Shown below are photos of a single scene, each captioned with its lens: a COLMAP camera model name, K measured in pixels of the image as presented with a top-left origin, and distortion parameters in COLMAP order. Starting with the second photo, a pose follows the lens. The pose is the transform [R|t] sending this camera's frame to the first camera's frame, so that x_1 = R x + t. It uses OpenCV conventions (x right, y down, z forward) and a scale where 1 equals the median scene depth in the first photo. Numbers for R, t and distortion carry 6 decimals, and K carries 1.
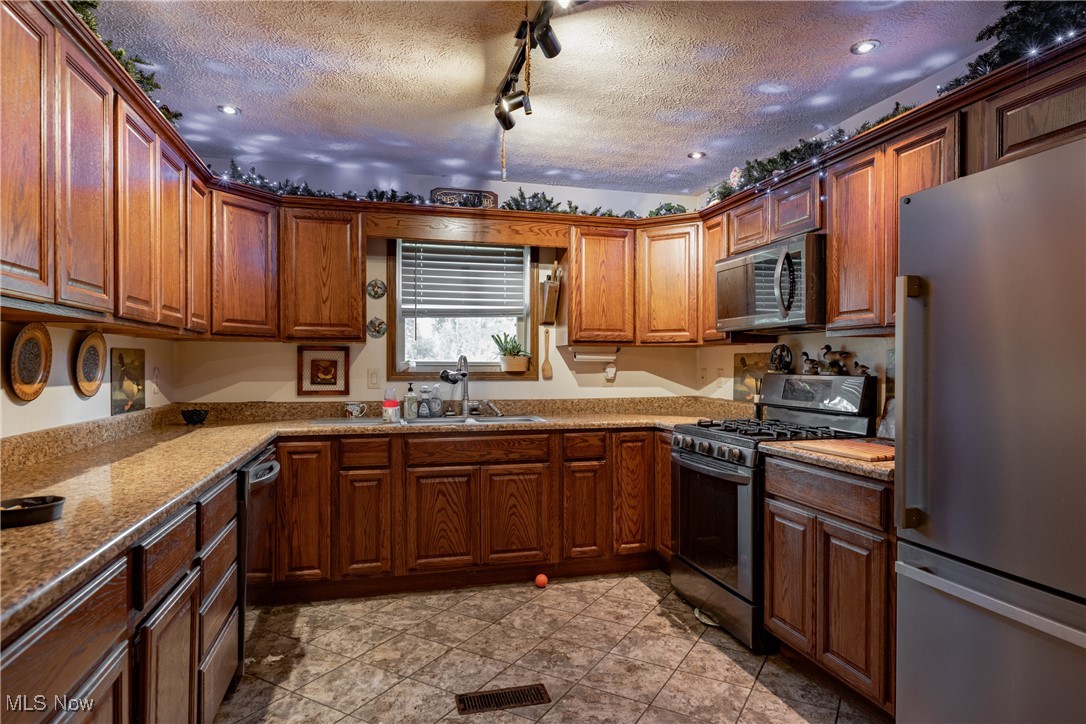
lens RADIAL K [[618.8, 0, 543.2], [0, 618.8, 365.6], [0, 0, 1]] dist [0.003039, -0.001194]
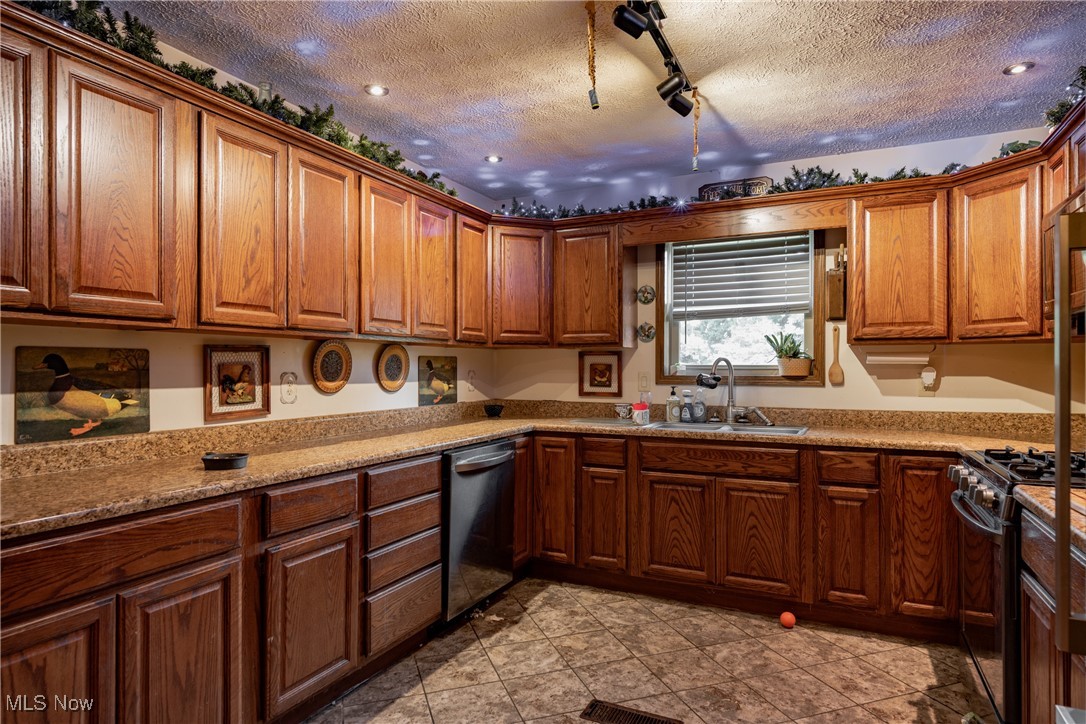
lens RADIAL K [[618.8, 0, 544.5], [0, 618.8, 362.3], [0, 0, 1]] dist [0.003039, -0.001194]
pose [[0.757291, -0.007223, -0.653038, 0.308178], [-0.000259, 0.999935, -0.011360, 0.000302], [0.653077, 0.008772, 0.757240, 0.126857]]
